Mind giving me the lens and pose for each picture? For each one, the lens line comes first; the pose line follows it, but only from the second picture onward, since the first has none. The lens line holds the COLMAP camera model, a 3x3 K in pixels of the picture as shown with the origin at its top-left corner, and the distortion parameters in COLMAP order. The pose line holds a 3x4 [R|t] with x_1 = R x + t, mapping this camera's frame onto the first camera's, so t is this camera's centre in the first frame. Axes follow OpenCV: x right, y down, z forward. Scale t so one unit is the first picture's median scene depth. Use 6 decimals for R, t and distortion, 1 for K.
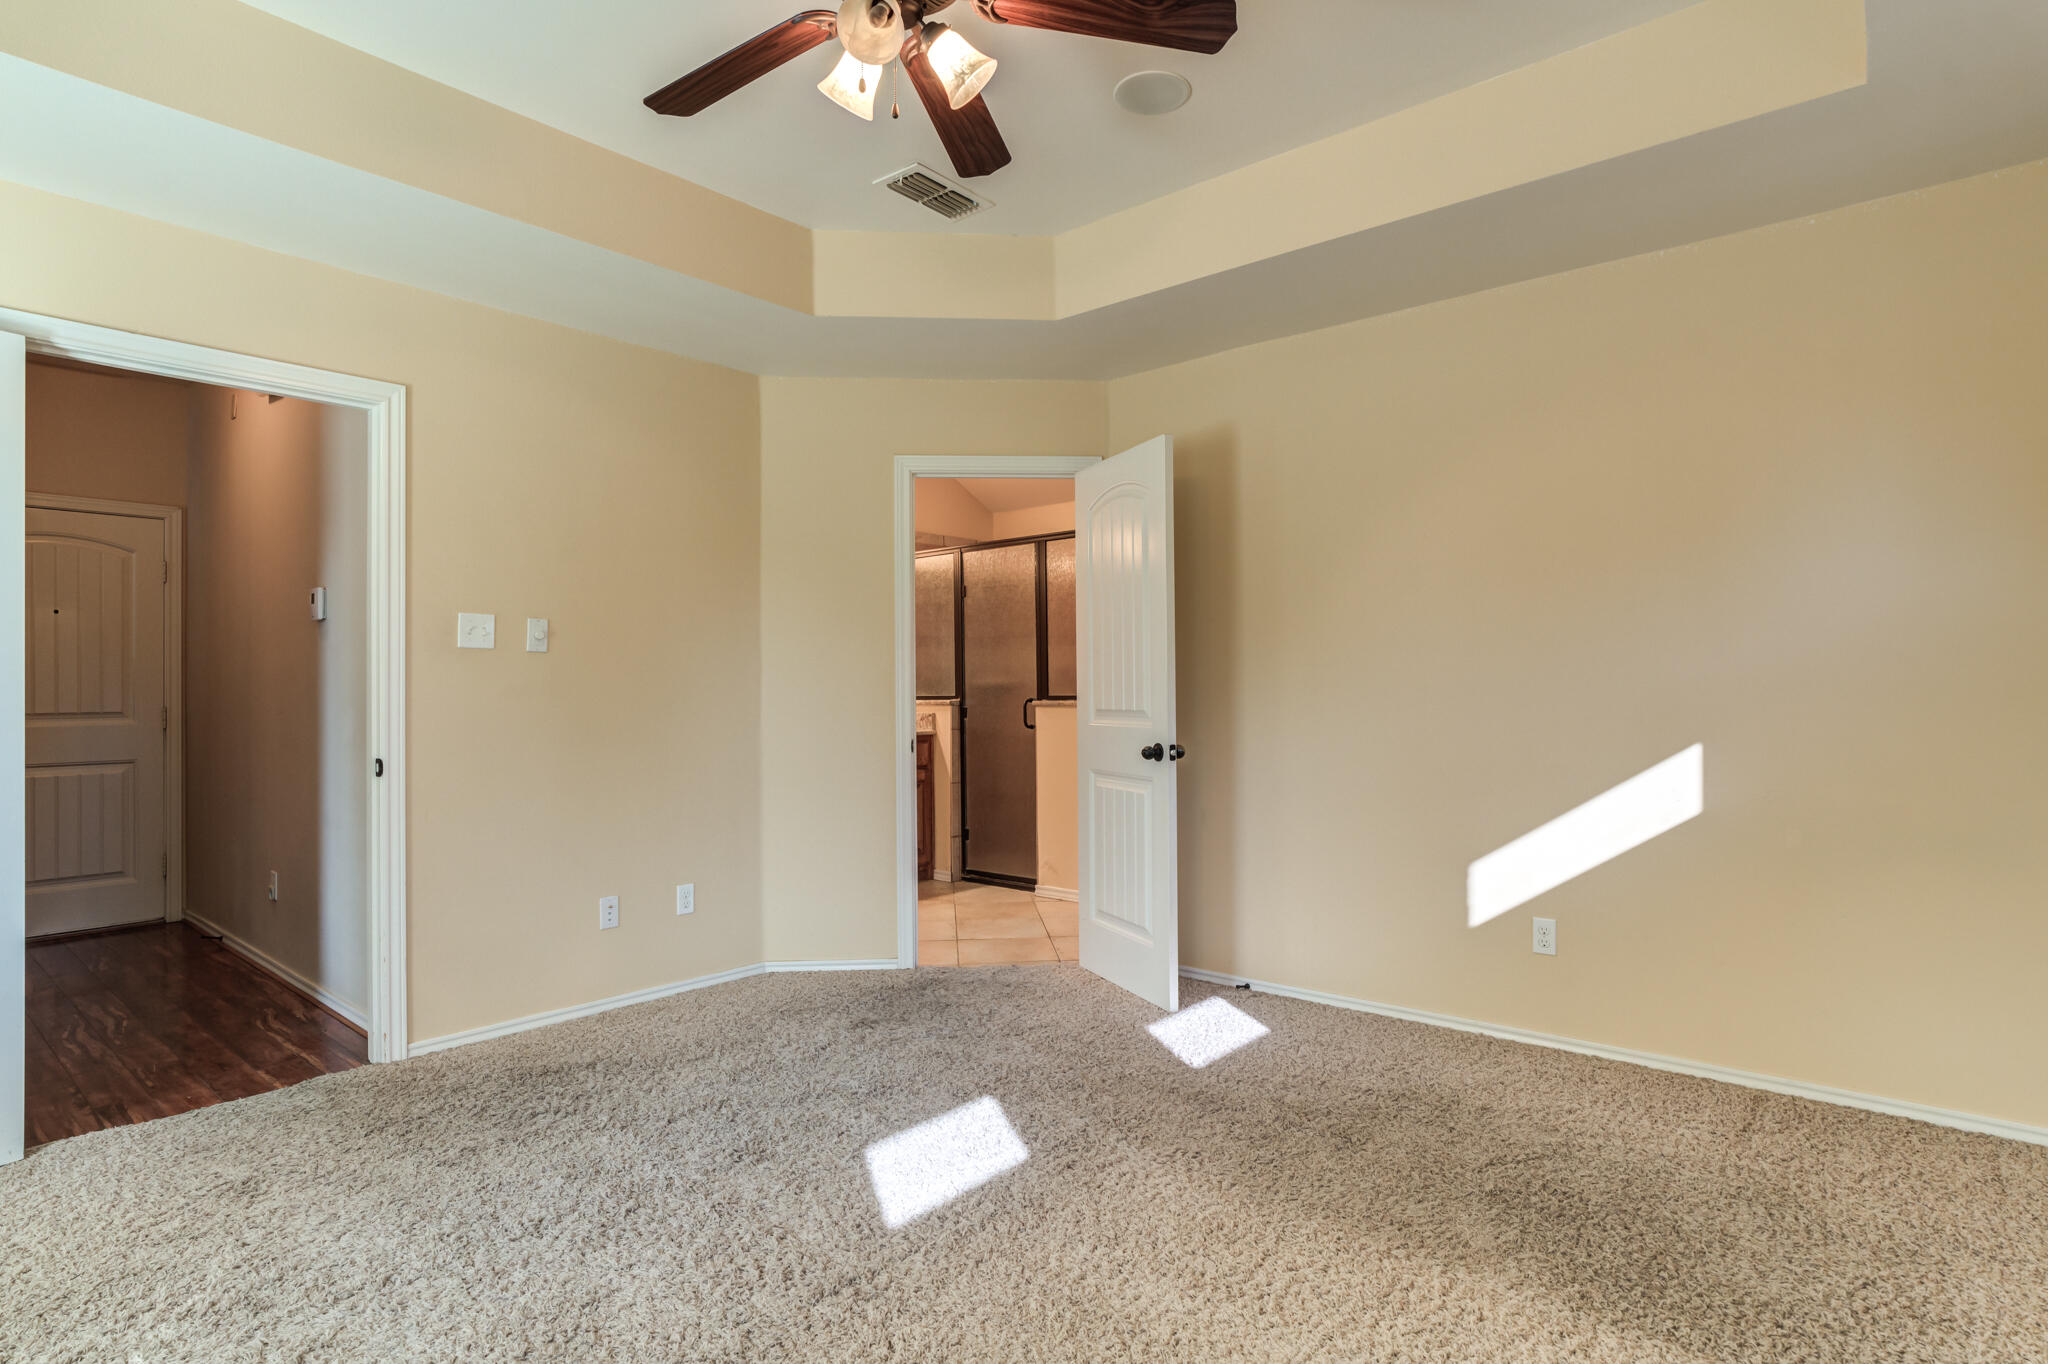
lens RADIAL K [[1041.2, 0, 1022.4], [0, 1041.2, 677.1], [0, 0, 1]] dist [-0.000356, 0.000340]
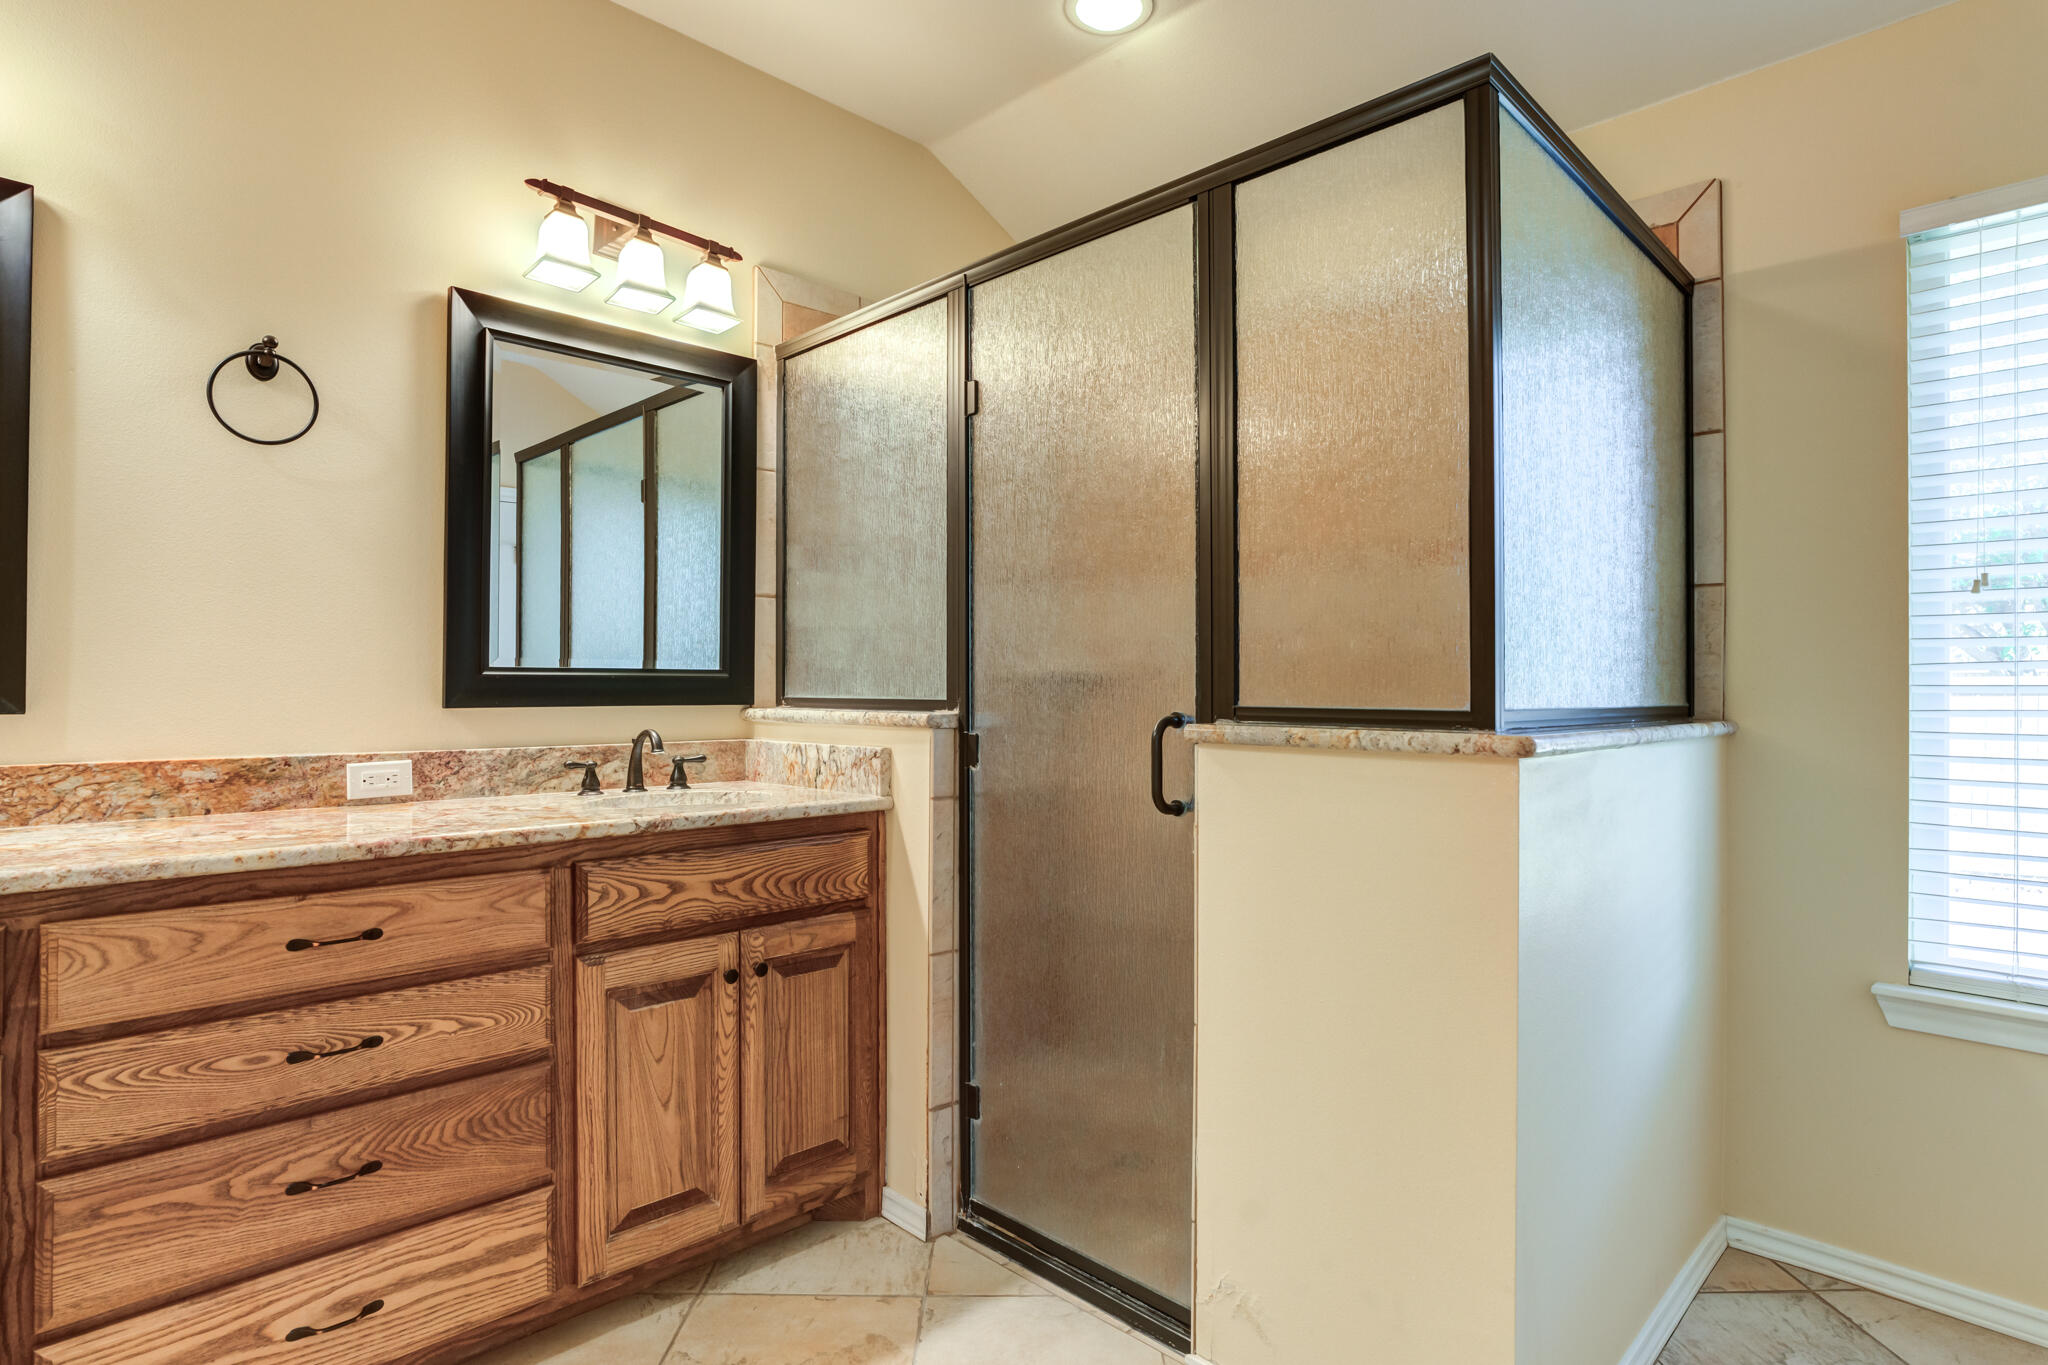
lens RADIAL K [[1041.2, 0, 1021.8], [0, 1041.2, 676.9], [0, 0, 1]] dist [-0.000356, 0.000340]
pose [[0.997923, 0.013043, -0.063088, -0.018286], [-0.012649, 0.999898, 0.006639, 0.007777], [0.063168, -0.005828, 0.997986, 0.688745]]
